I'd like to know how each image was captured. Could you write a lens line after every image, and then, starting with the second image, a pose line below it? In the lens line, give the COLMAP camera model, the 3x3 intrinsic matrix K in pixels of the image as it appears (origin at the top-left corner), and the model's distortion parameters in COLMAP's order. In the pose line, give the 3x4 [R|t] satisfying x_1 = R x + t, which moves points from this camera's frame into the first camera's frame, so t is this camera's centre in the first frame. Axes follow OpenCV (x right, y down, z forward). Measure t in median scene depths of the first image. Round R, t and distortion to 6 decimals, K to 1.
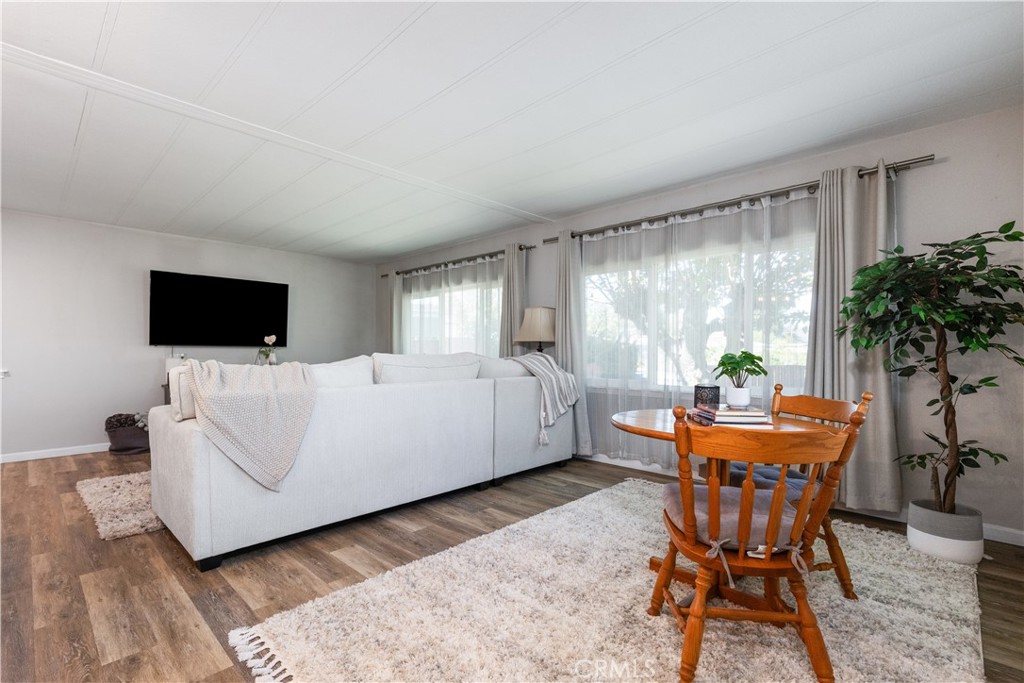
lens RADIAL K [[463.7, 0, 539.5], [0, 463.7, 363.7], [0, 0, 1]] dist [-0.010125, -0.000329]
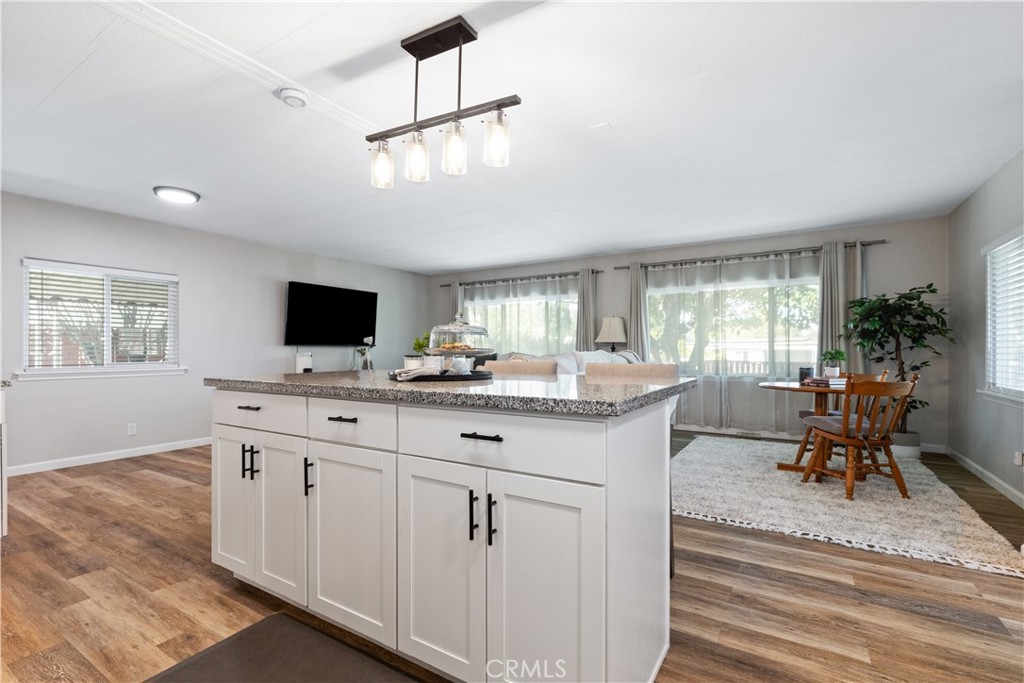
lens RADIAL K [[463.7, 0, 531.2], [0, 463.7, 352.2], [0, 0, 1]] dist [-0.010125, -0.000329]
pose [[0.977633, -0.005122, 0.210254, -0.519798], [0.009339, 0.999775, -0.019068, 0.005454], [-0.210109, 0.020605, 0.977461, -0.276087]]
